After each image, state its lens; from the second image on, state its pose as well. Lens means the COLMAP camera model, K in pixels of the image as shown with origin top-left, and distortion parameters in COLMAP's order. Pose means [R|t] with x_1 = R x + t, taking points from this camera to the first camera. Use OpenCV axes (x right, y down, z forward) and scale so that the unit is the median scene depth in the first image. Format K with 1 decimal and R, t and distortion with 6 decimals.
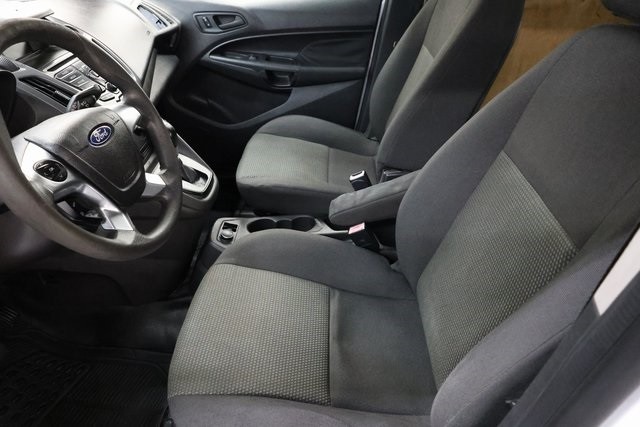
lens RADIAL K [[444.7, 0, 320.0], [0, 444.7, 213.5], [0, 0, 1]] dist [-0.003317, -0.000303]
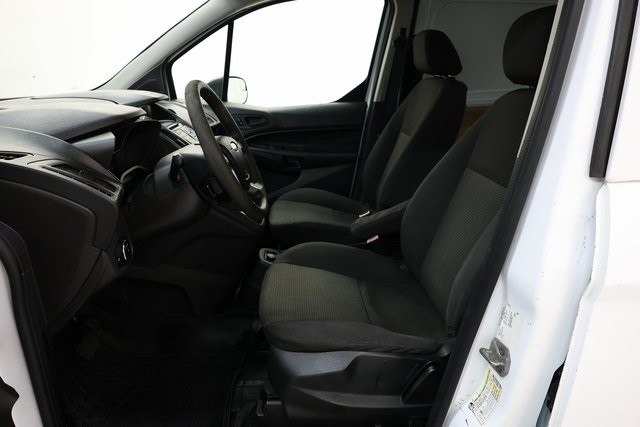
lens RADIAL K [[463.4, 0, 320.0], [0, 463.4, 213.5], [0, 0, 1]] dist [-0.000605, 0.001013]
pose [[0.994775, -0.022787, 0.099516, -0.157302], [0.052446, 0.950380, -0.306638, 0.276480], [-0.087591, 0.310255, 0.946610, -0.266194]]
